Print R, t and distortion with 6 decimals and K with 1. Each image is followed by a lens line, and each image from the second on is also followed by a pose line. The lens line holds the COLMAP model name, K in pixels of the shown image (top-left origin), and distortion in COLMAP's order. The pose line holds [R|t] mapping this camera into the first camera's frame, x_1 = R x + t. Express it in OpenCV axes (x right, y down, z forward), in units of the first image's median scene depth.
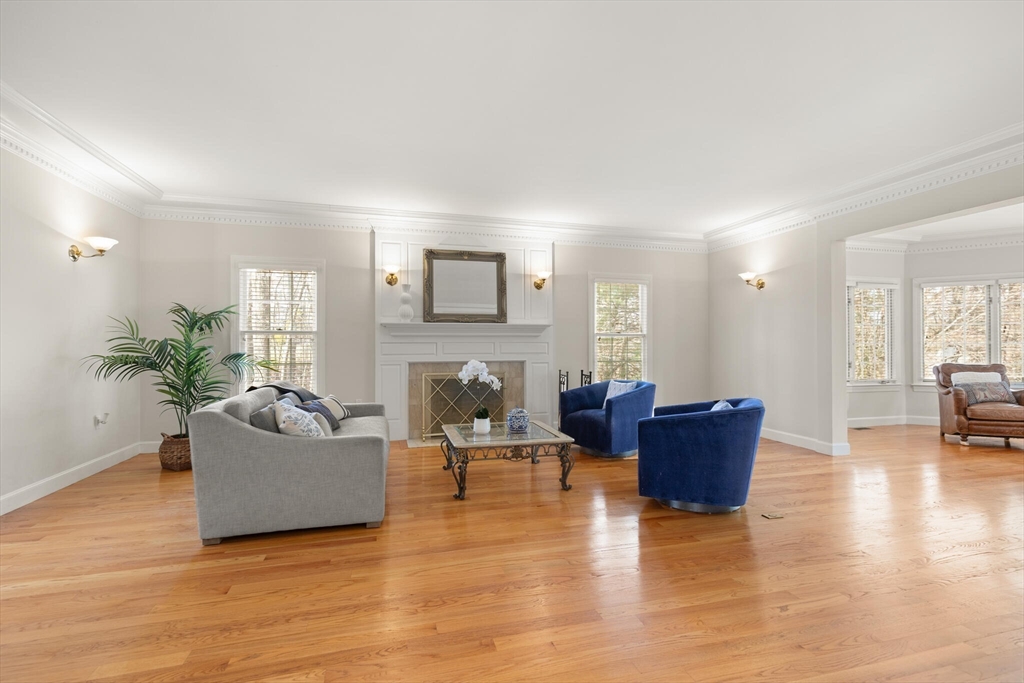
lens RADIAL K [[479.4, 0, 512.8], [0, 479.4, 339.8], [0, 0, 1]] dist [0.003872, 0.000293]
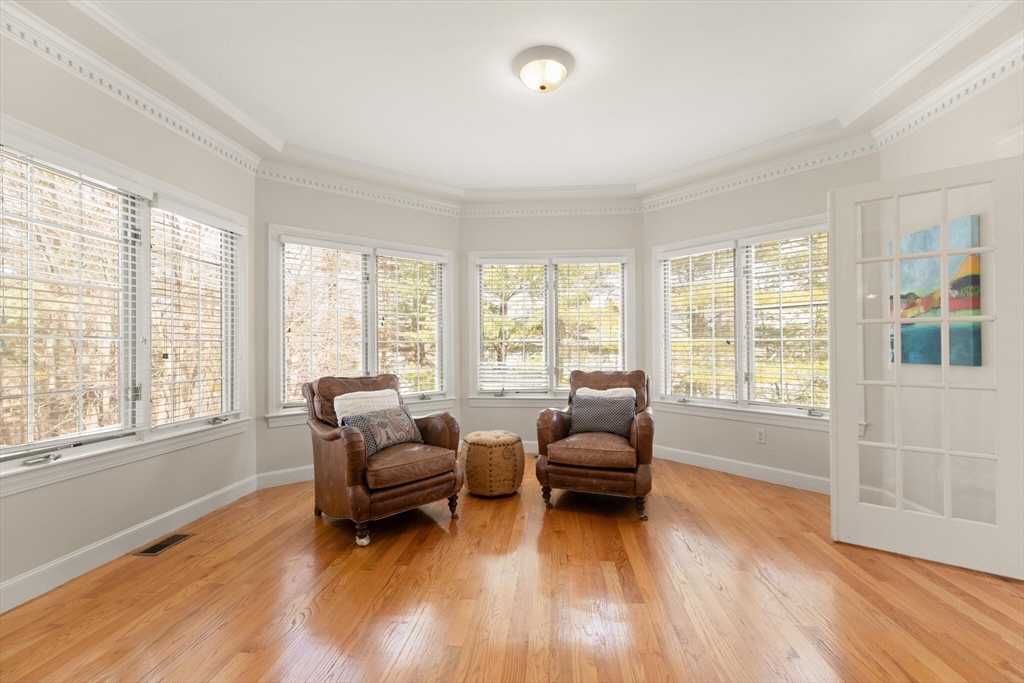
lens RADIAL K [[479.4, 0, 513.7], [0, 479.4, 342.2], [0, 0, 1]] dist [0.003872, 0.000293]
pose [[0.373944, 0.008177, 0.927415, 0.494466], [-0.004042, 0.999966, -0.007187, 0.013515], [-0.927442, -0.001062, 0.373965, 0.617157]]
